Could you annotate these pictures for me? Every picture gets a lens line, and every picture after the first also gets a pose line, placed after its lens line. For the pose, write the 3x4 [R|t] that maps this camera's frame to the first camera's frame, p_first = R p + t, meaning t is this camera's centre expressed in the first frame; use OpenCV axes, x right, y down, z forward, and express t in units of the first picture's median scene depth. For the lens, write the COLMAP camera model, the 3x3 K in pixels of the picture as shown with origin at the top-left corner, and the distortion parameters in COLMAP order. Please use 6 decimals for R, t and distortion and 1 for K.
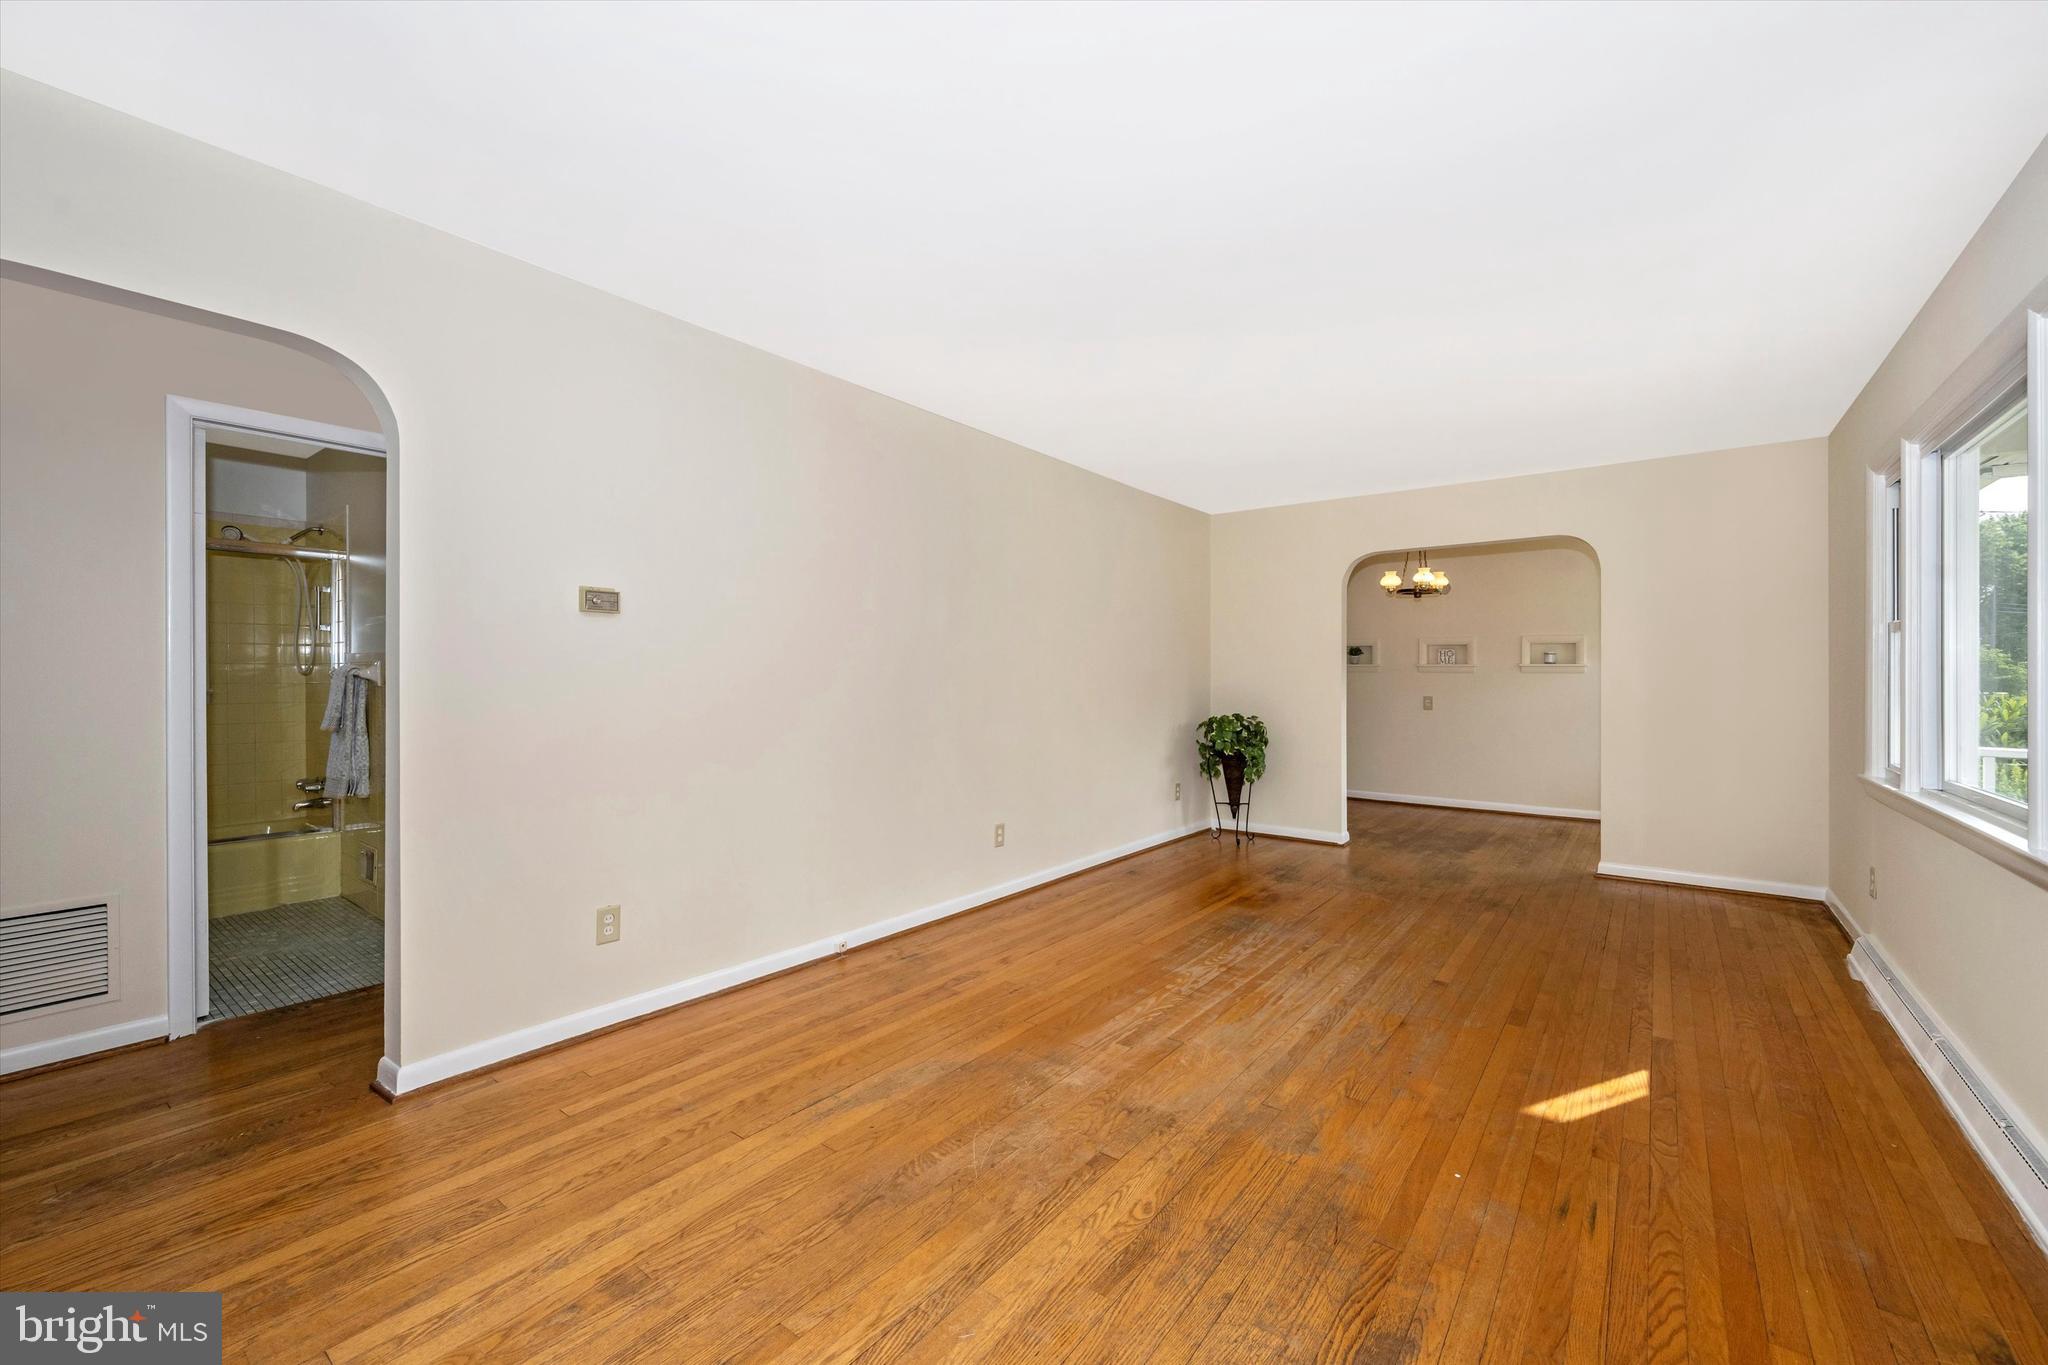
lens RADIAL K [[791.3, 0, 1004.1], [0, 791.3, 674.5], [0, 0, 1]] dist [0.000415, 0.000113]
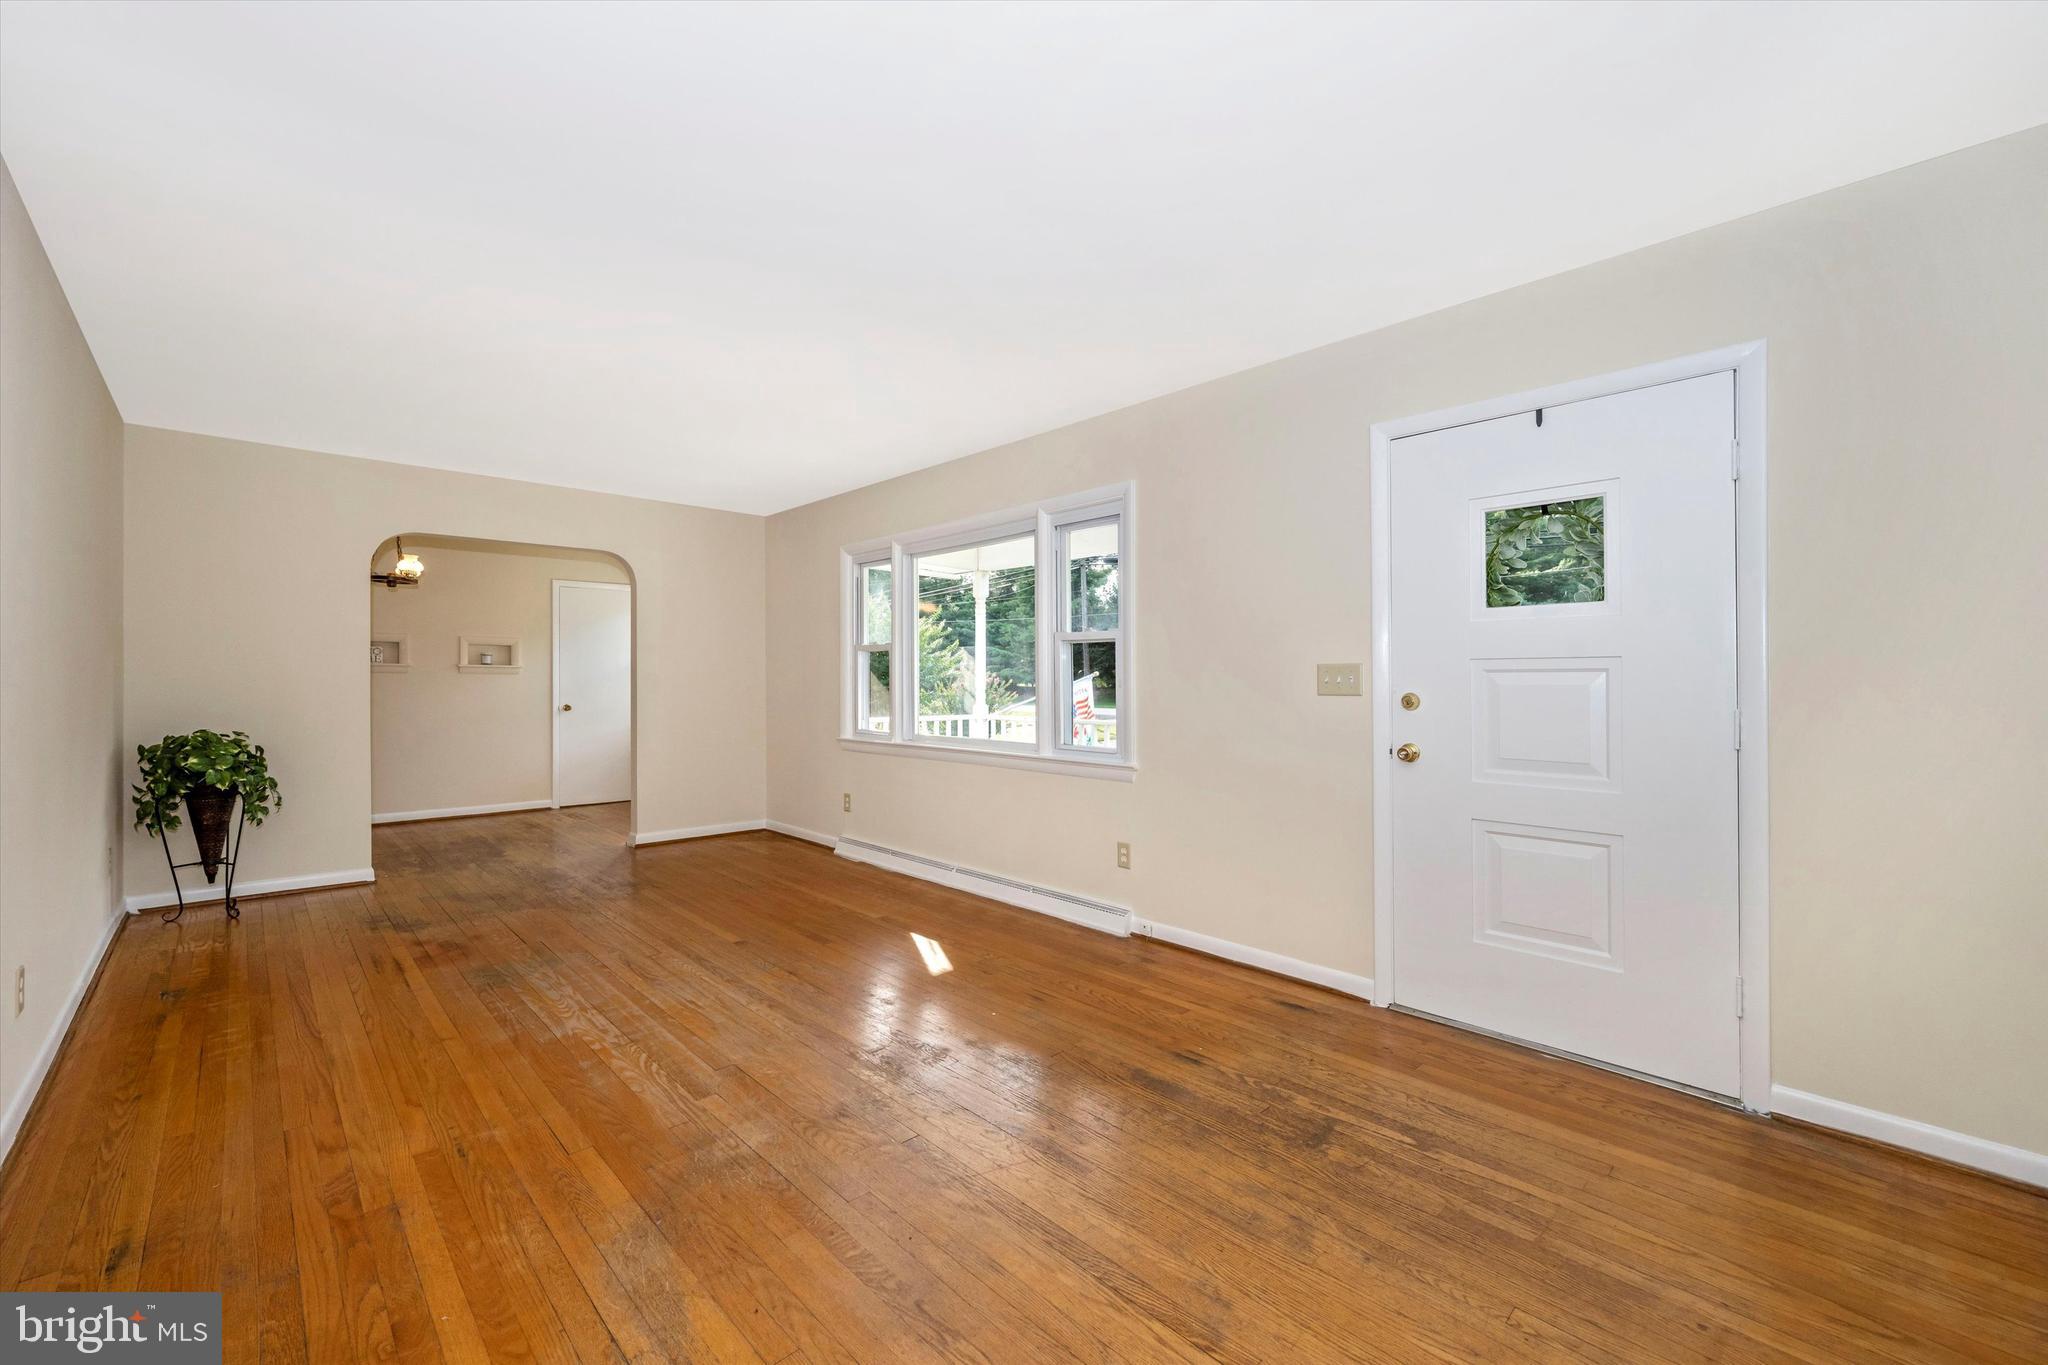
lens RADIAL K [[791.3, 0, 1004.1], [0, 791.3, 674.5], [0, 0, 1]] dist [0.000415, 0.000113]
pose [[0.198562, 0.007272, 0.980061, -0.467698], [-0.004794, 0.999968, -0.006449, 0.005584], [-0.980077, -0.003418, 0.198590, 0.370032]]
